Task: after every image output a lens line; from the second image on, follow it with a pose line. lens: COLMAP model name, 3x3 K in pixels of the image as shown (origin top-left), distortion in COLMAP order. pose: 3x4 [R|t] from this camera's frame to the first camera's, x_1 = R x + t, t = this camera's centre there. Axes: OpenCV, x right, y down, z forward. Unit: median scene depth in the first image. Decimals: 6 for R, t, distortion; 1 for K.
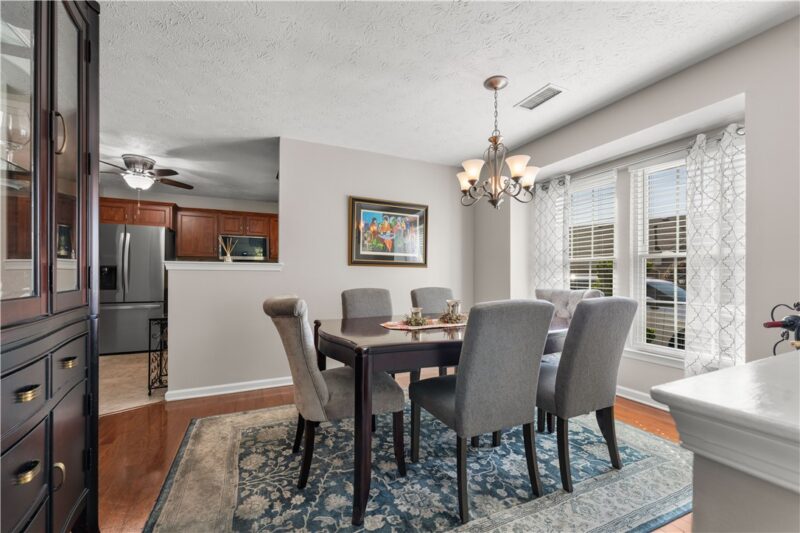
lens RADIAL K [[325.3, 0, 397.0], [0, 325.3, 274.9], [0, 0, 1]] dist [-0.000764, 0.000109]
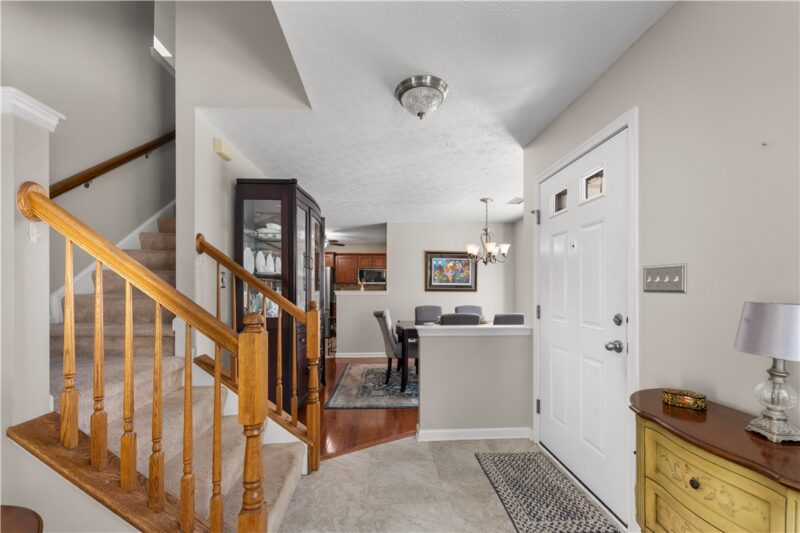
lens RADIAL K [[314.3, 0, 399.6], [0, 314.3, 285.4], [0, 0, 1]] dist [-0.000080, 0.000009]
pose [[0.933153, -0.003738, -0.359459, 0.347173], [0.001541, 0.999978, -0.006399, -0.054715], [0.359475, 0.005417, 0.933139, -0.640204]]
